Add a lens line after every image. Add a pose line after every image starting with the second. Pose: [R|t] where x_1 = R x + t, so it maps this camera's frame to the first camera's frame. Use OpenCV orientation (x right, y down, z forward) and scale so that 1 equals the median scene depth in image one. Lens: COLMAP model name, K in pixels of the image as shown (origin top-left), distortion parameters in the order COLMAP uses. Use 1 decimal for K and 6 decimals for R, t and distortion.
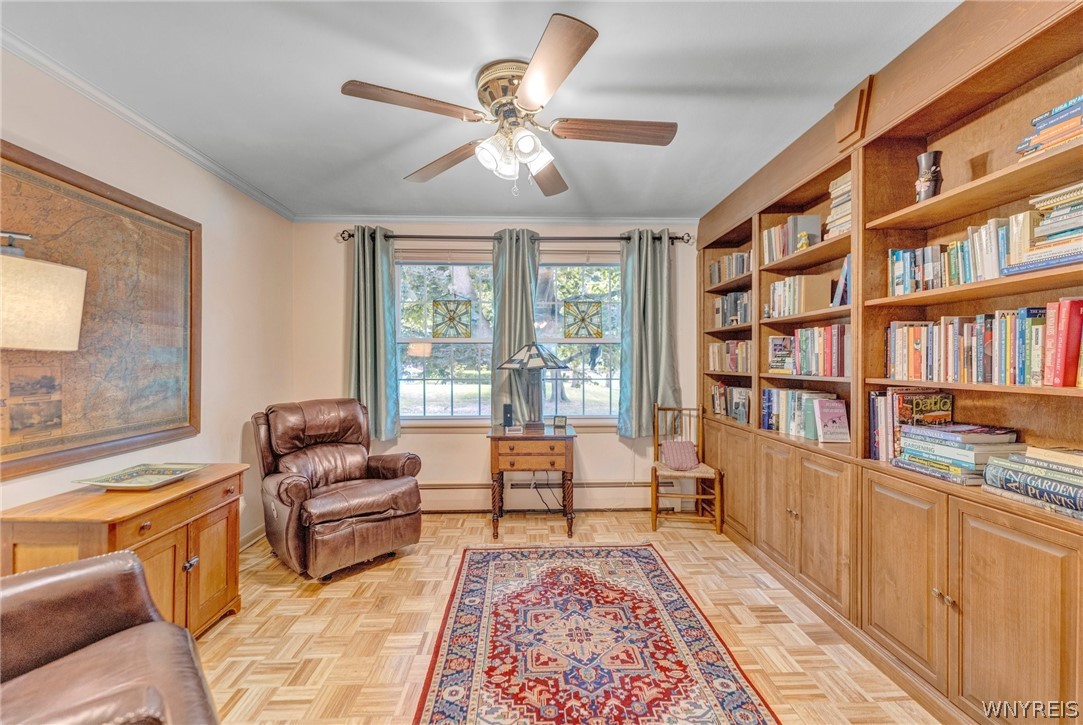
lens RADIAL K [[434.9, 0, 542.4], [0, 434.9, 358.7], [0, 0, 1]] dist [0.000079, -0.000146]
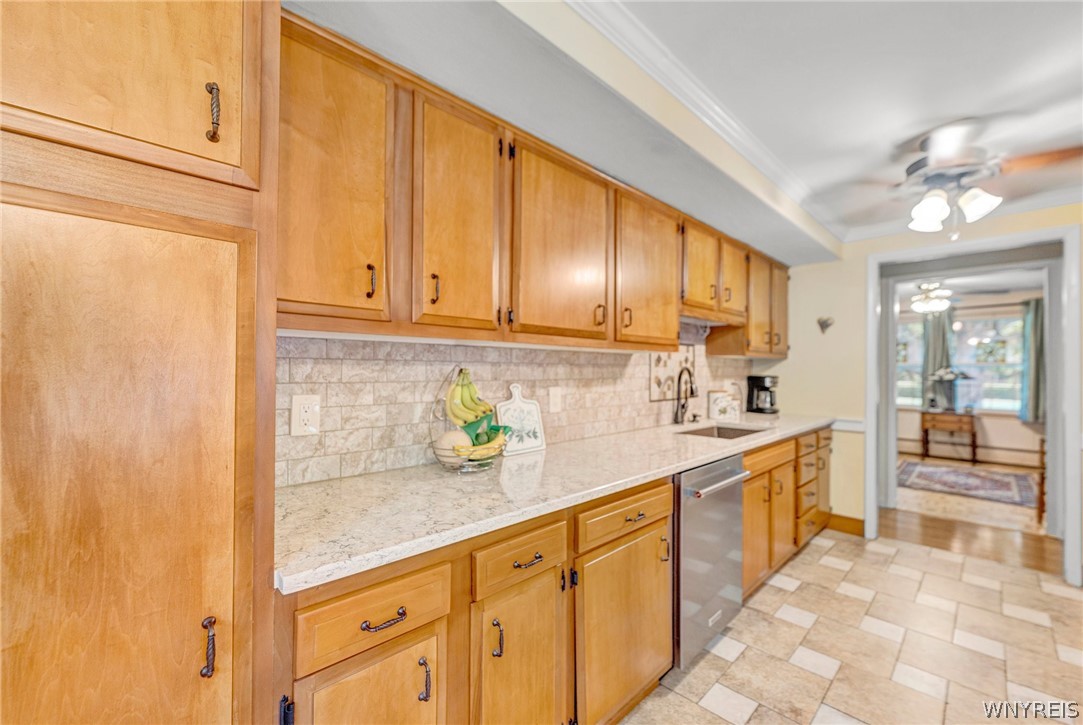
lens RADIAL K [[440.7, 0, 545.2], [0, 440.7, 368.2], [0, 0, 1]] dist [0.000852, -0.000243]
pose [[0.672158, 0.005738, -0.740386, 0.207916], [-0.008202, 0.999966, 0.000303, -0.012242], [0.740362, 0.005869, 0.672182, -1.533002]]
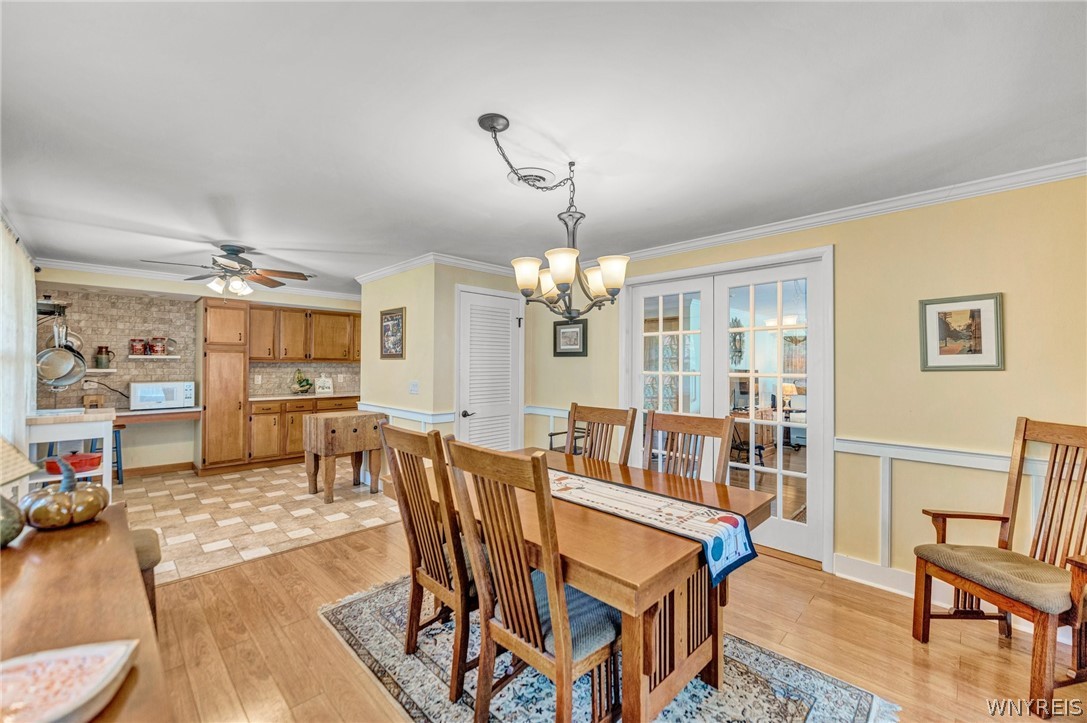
lens RADIAL K [[438.2, 0, 546.6], [0, 438.2, 366.8], [0, 0, 1]] dist [0.007580, -0.003119]
pose [[0.680636, 0.004614, -0.732608, 1.960767], [-0.004258, 0.999988, 0.002342, -0.029497], [0.732610, 0.001526, 0.680647, -1.793136]]
